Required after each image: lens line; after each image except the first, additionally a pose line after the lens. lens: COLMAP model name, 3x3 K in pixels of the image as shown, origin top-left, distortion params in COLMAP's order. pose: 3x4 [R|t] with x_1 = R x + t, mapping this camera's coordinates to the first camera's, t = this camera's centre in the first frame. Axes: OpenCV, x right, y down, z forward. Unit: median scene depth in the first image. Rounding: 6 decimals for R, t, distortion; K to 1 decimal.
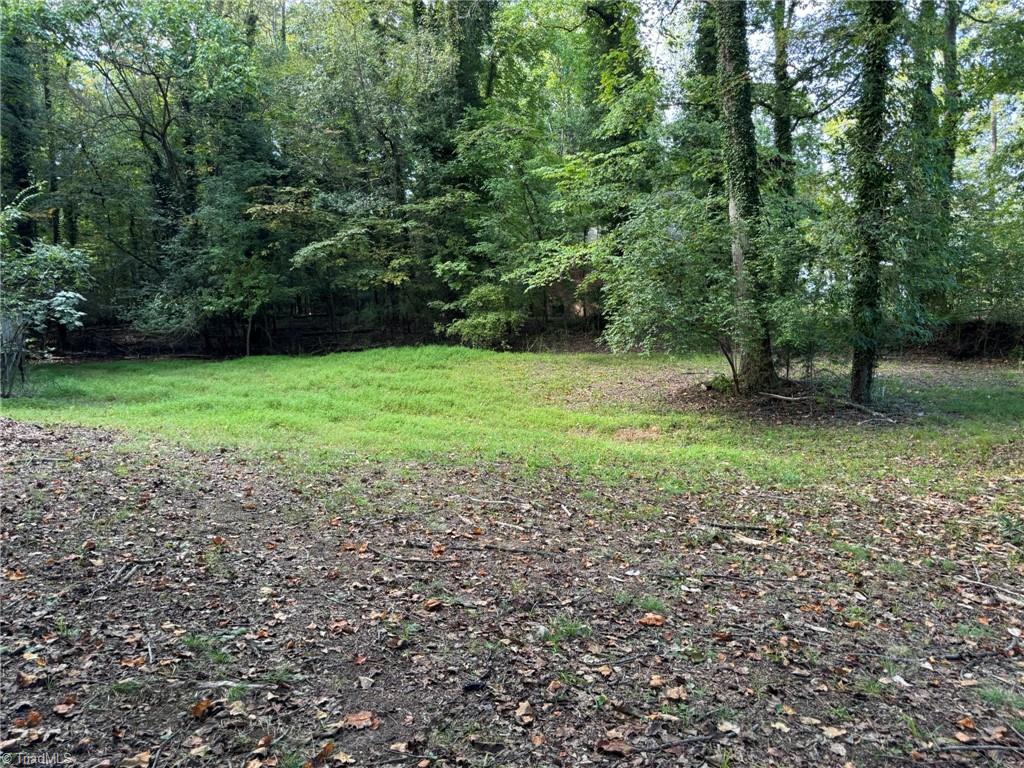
lens RADIAL K [[710.9, 0, 519.6], [0, 710.9, 391.6], [0, 0, 1]] dist [0.051766, -0.076113]
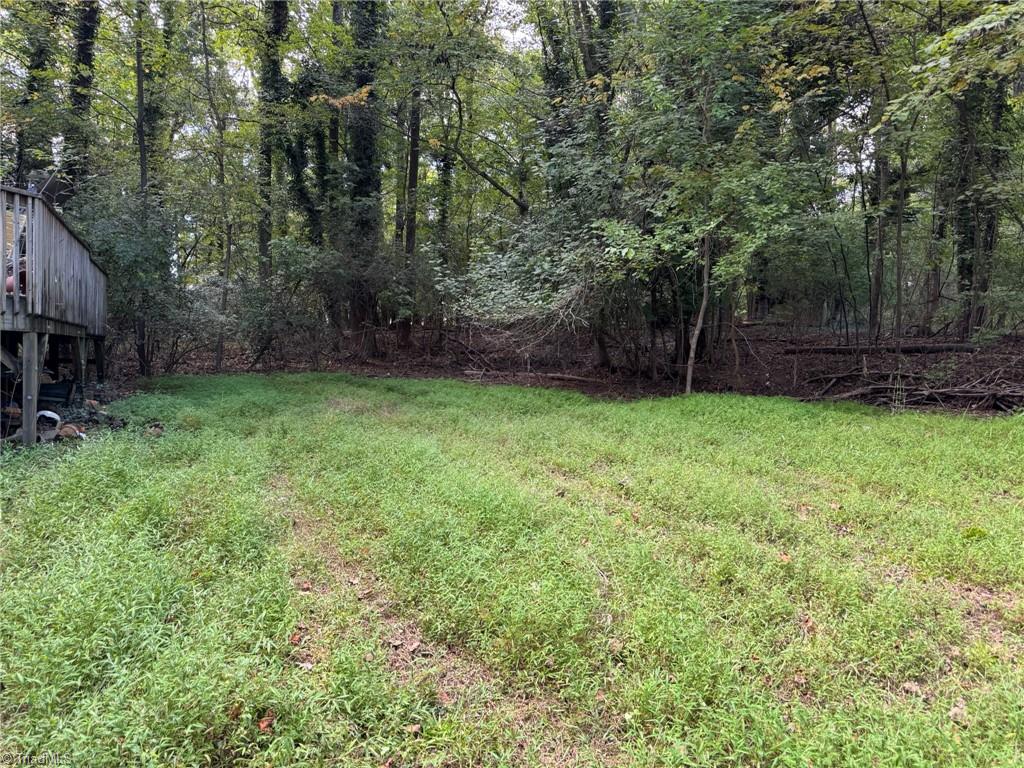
lens RADIAL K [[710.9, 0, 519.6], [0, 710.9, 391.6], [0, 0, 1]] dist [0.051766, -0.076113]
pose [[0.864951, 0.084844, -0.494632, -0.292931], [-0.104150, 0.994495, -0.011538, -0.039119], [0.490930, 0.061496, 0.869026, 0.665532]]
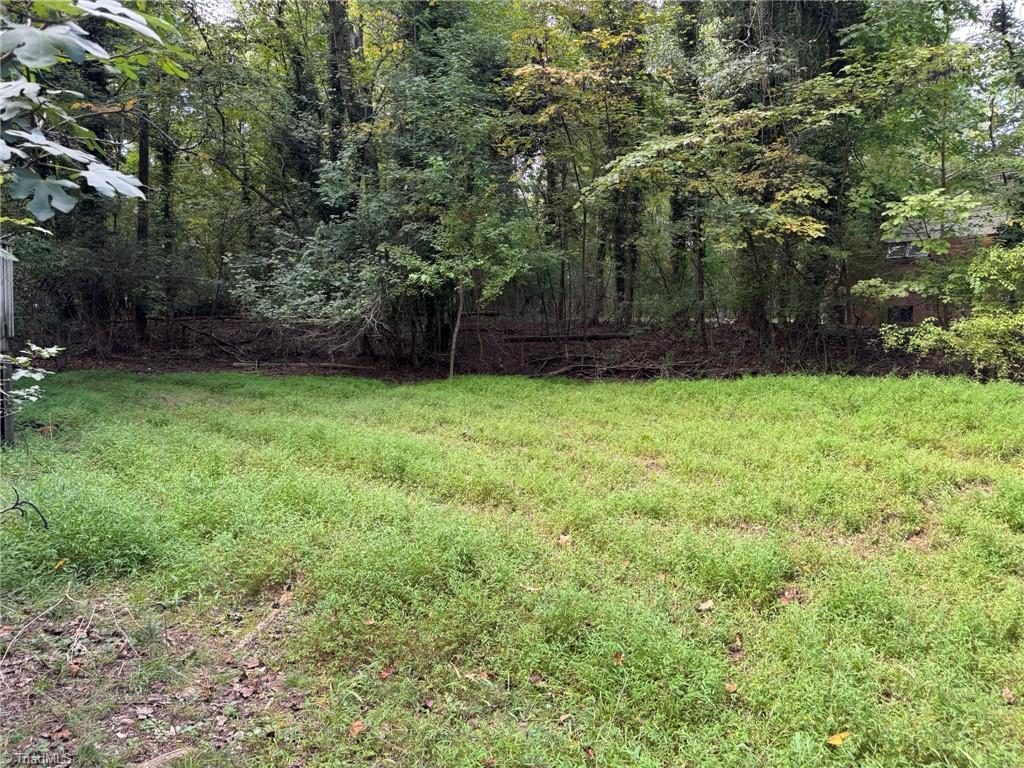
lens RADIAL K [[710.9, 0, 519.6], [0, 710.9, 391.6], [0, 0, 1]] dist [0.051766, -0.076113]
pose [[0.994686, 0.047251, -0.091473, -0.310925], [-0.049129, 0.998623, -0.018392, -0.032694], [0.090478, 0.022788, 0.995638, 0.513632]]
